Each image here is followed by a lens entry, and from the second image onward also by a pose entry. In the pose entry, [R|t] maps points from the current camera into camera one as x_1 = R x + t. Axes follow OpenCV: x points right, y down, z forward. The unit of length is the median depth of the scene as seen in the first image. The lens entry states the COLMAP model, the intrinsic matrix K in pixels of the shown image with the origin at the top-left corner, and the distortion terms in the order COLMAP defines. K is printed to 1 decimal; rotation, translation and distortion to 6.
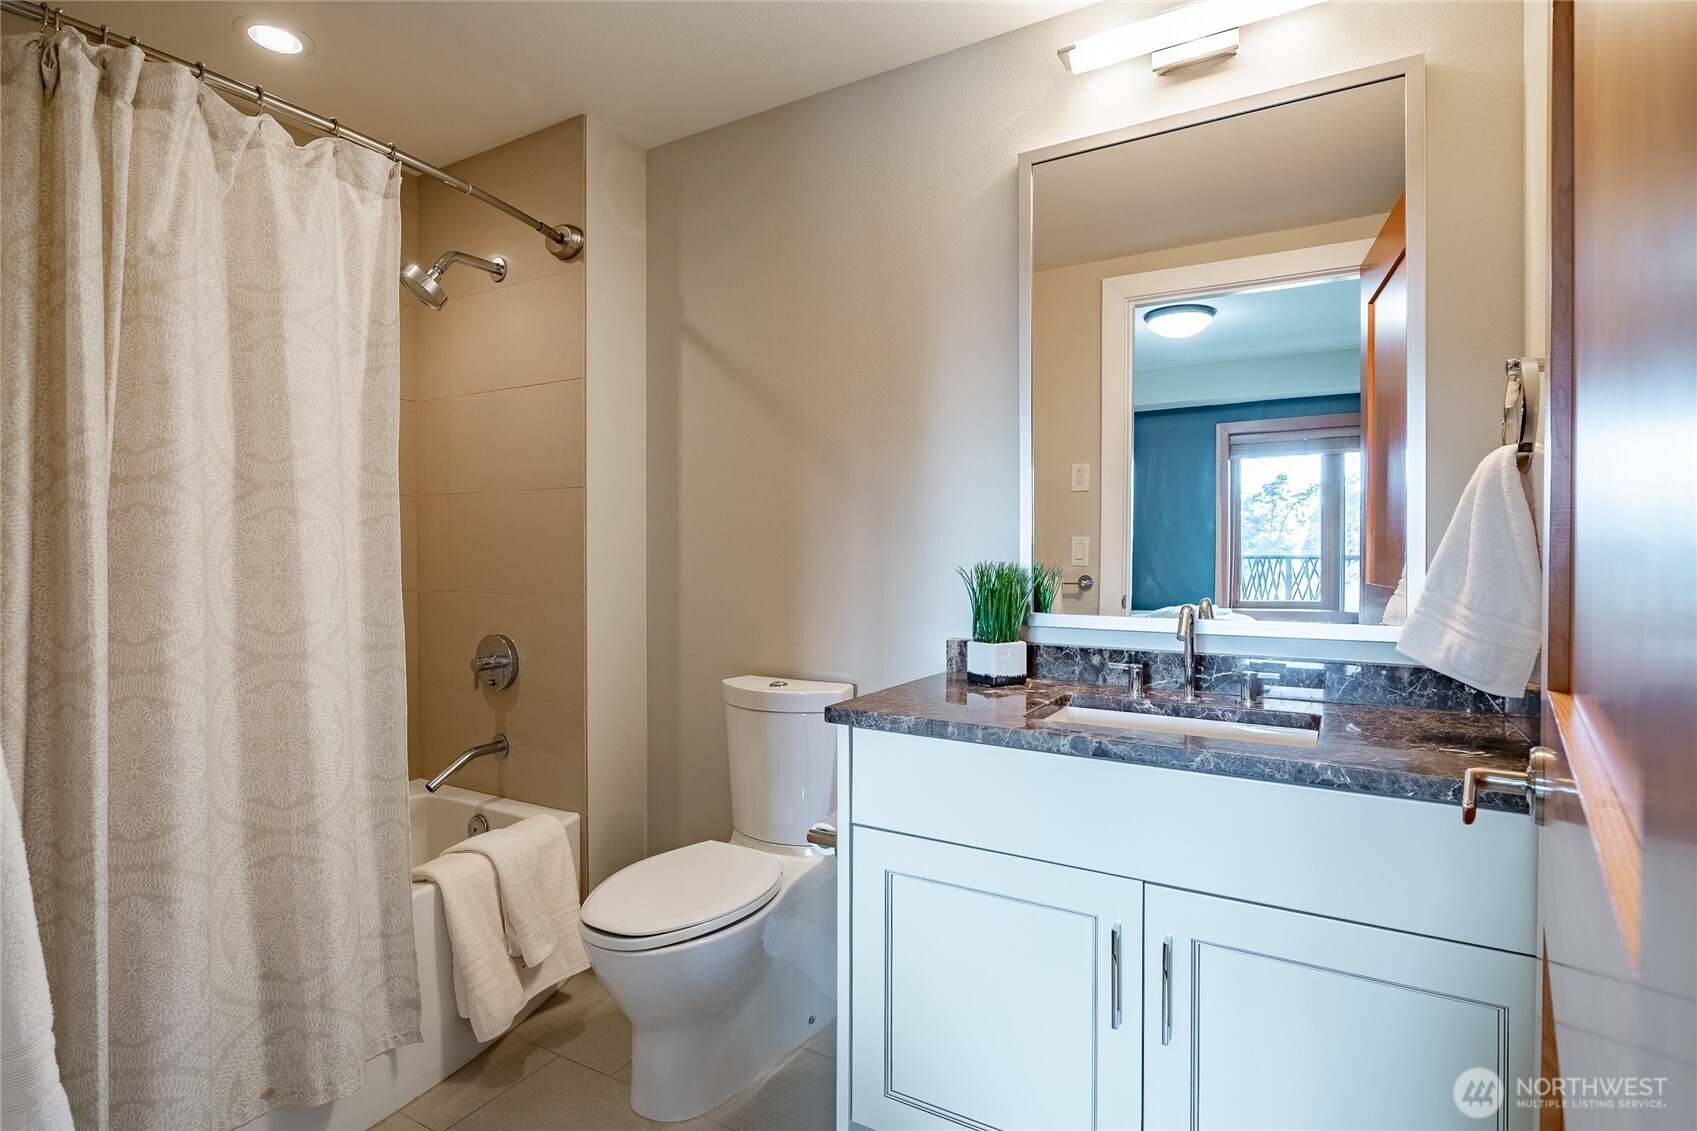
lens RADIAL K [[847.3, 0, 846.4], [0, 847.3, 556.2], [0, 0, 1]] dist [-0.002080, -0.001591]
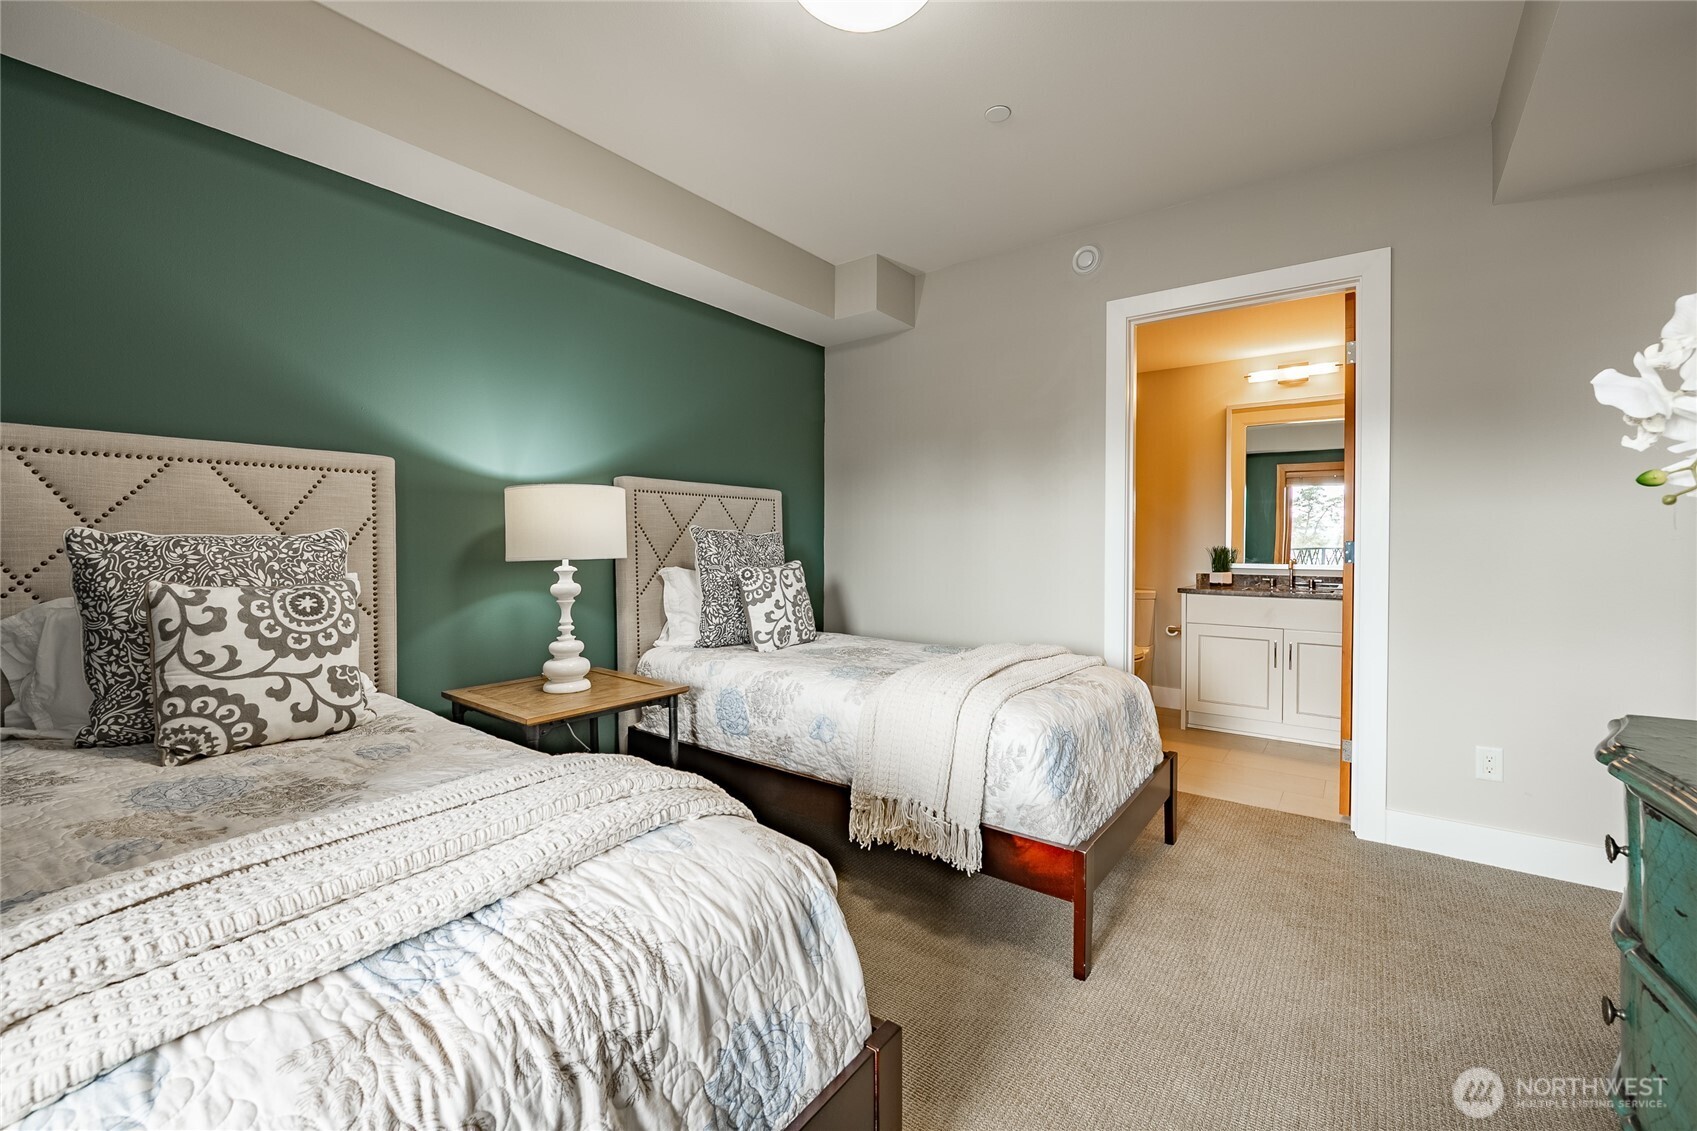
lens RADIAL K [[706.7, 0, 856.4], [0, 706.7, 550.9], [0, 0, 1]] dist [-0.007161, -0.000775]
pose [[0.994603, 0.005625, -0.103604, -0.823116], [-0.005223, 0.999978, 0.004152, 0.020280], [0.103625, -0.003589, 0.994610, -1.567834]]
